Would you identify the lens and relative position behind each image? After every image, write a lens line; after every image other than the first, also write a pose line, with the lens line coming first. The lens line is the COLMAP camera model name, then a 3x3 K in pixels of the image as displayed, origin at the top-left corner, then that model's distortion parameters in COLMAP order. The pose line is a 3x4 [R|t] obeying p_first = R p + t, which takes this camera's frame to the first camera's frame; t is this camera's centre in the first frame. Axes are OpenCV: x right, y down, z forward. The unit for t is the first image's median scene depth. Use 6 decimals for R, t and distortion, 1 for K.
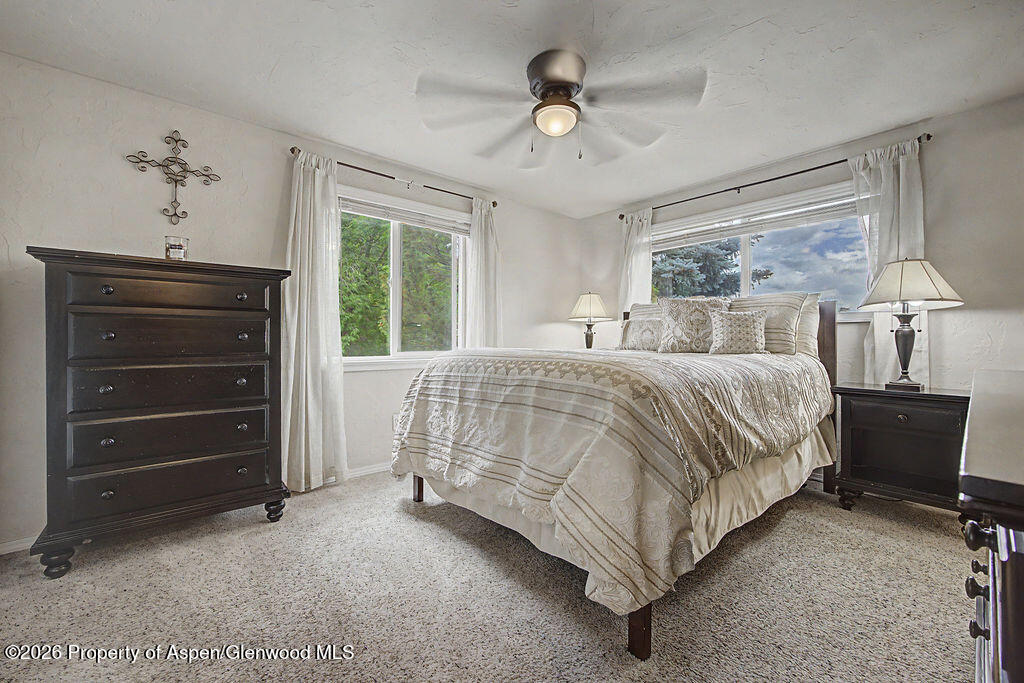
lens RADIAL K [[418.9, 0, 507.6], [0, 418.9, 338.7], [0, 0, 1]] dist [-0.006885, 0.002921]
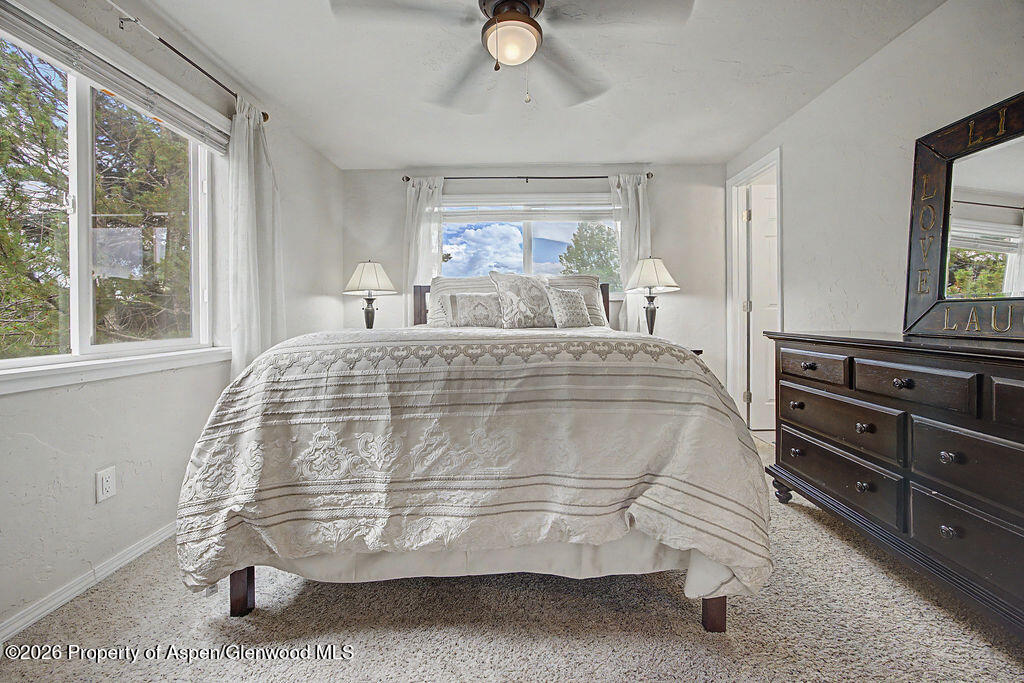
lens RADIAL K [[418.9, 0, 518.6], [0, 418.9, 314.9], [0, 0, 1]] dist [-0.006885, 0.002921]
pose [[0.659031, -0.007257, 0.752081, -0.420235], [0.009393, 0.999955, 0.001418, 0.000363], [-0.752057, 0.006130, 0.659069, 0.398189]]
